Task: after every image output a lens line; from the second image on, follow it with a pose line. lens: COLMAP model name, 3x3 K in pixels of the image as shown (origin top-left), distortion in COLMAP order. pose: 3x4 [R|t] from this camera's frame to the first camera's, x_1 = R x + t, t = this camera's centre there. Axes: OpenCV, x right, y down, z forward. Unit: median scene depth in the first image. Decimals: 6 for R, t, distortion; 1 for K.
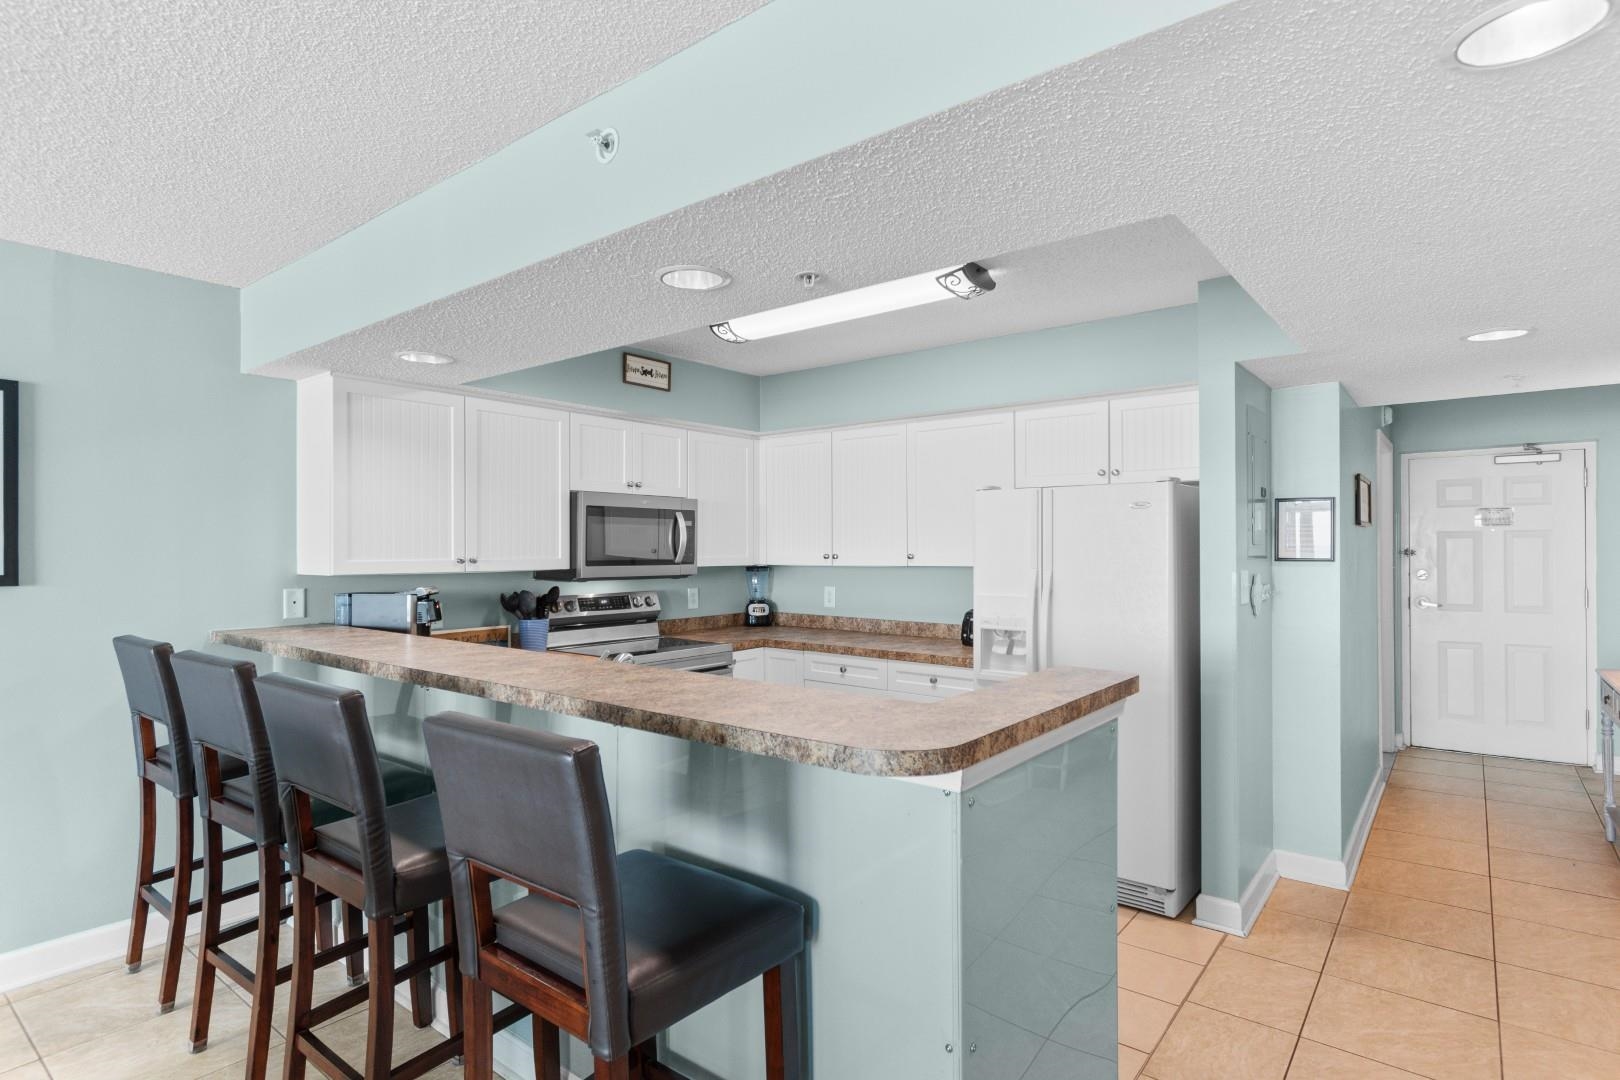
lens RADIAL K [[833.5, 0, 815.3], [0, 833.5, 547.2], [0, 0, 1]] dist [-0.000359, 0.000547]
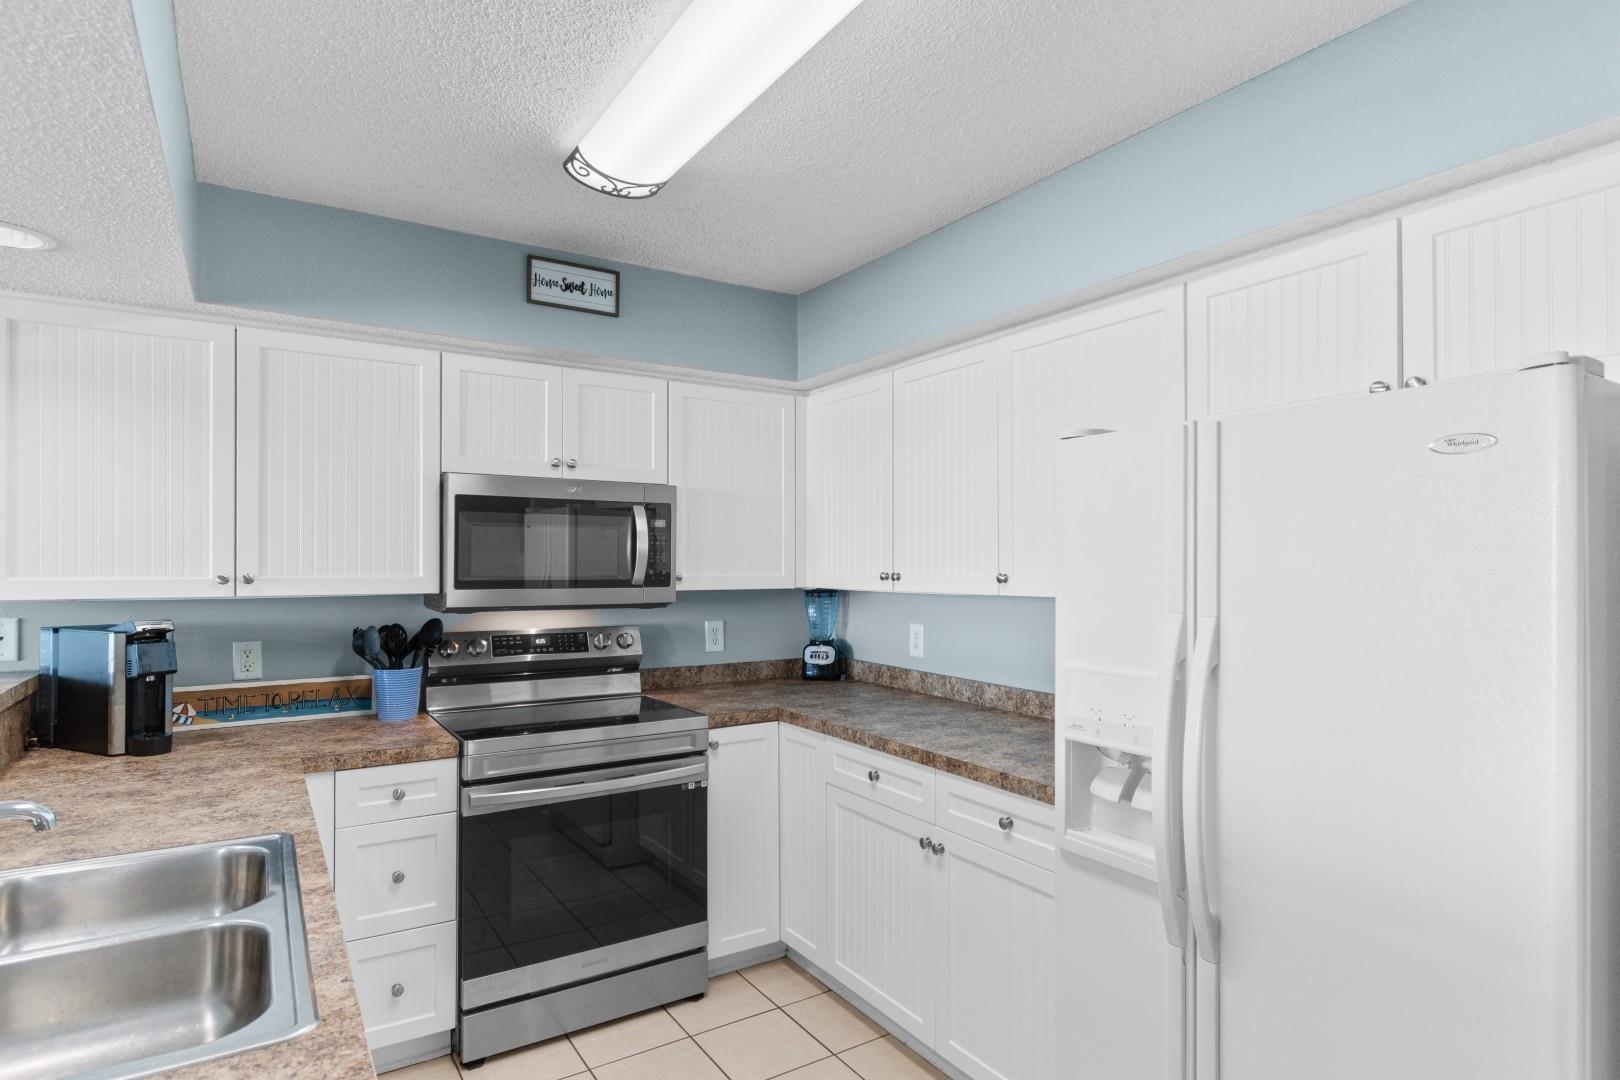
lens RADIAL K [[870.6, 0, 812.1], [0, 870.6, 558.8], [0, 0, 1]] dist [0.000799, -0.000826]
pose [[0.944630, 0.001993, -0.328131, 0.183991], [-0.002997, 0.999992, -0.002552, 0.000277], [0.328124, 0.003394, 0.944629, 0.413014]]
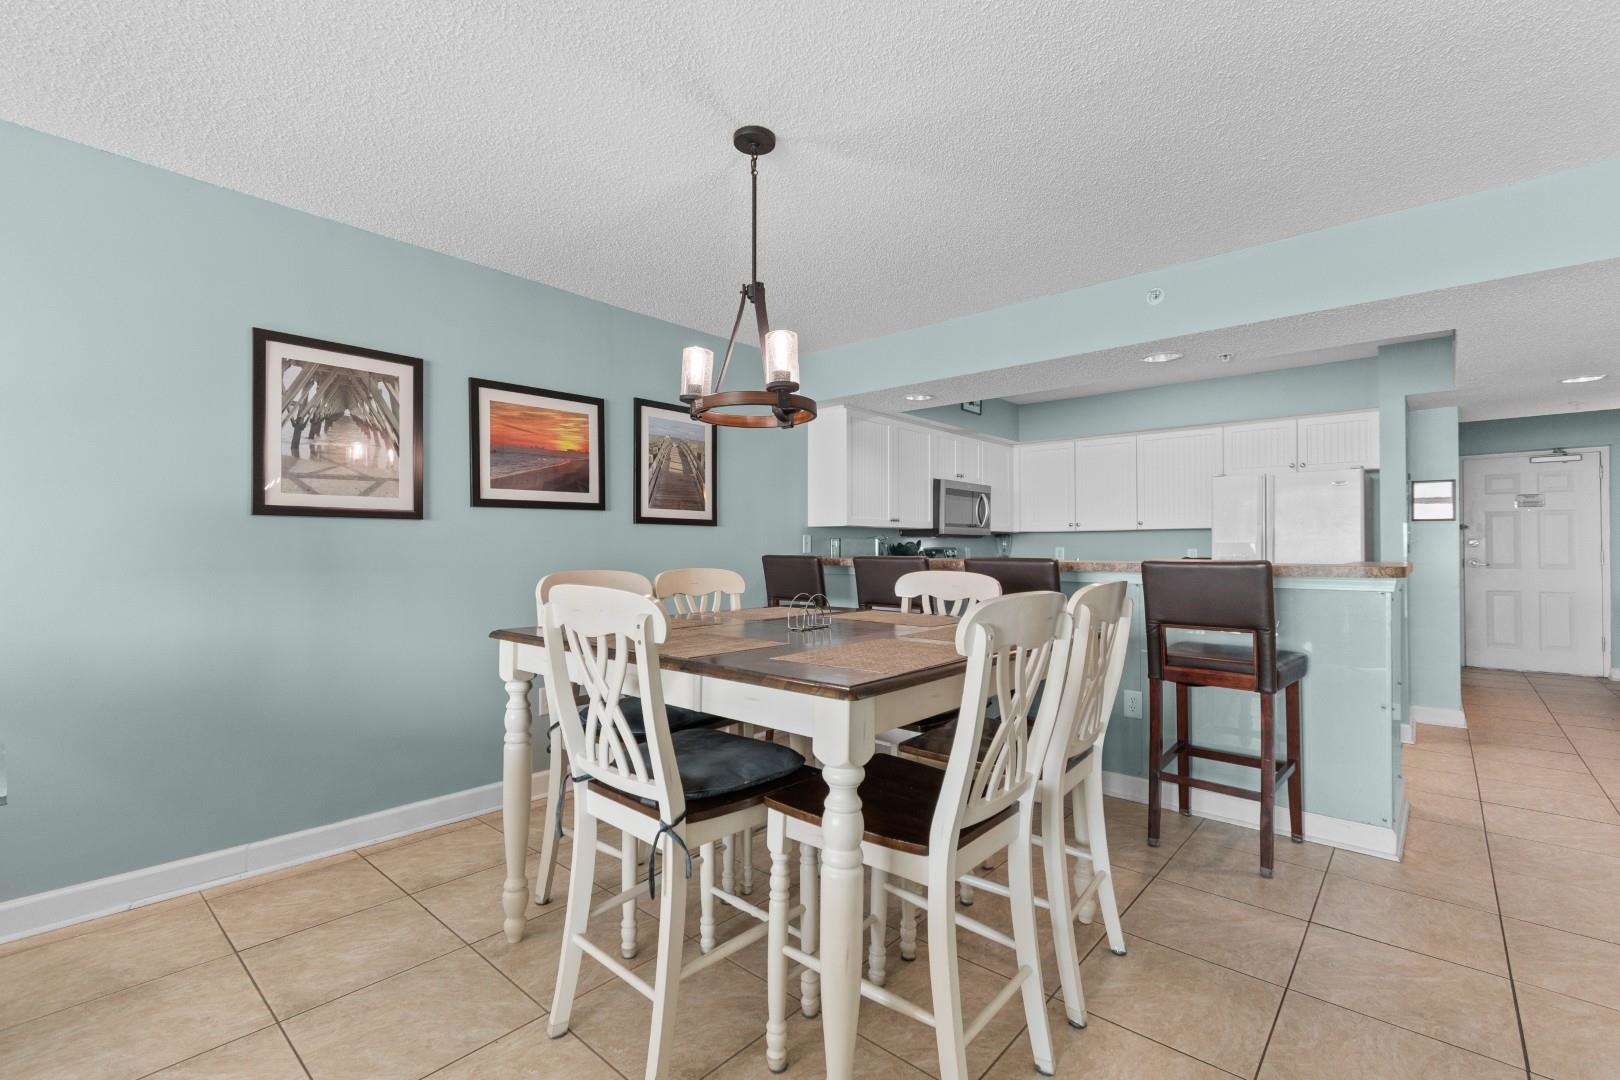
lens RADIAL K [[719.6, 0, 803.1], [0, 719.6, 541.8], [0, 0, 1]] dist [-0.002998, -0.001054]
pose [[0.998463, 0.002201, -0.055387, -0.421999], [-0.002605, 0.999971, -0.007214, 0.055857], [0.055370, 0.007347, 0.998439, -0.332878]]
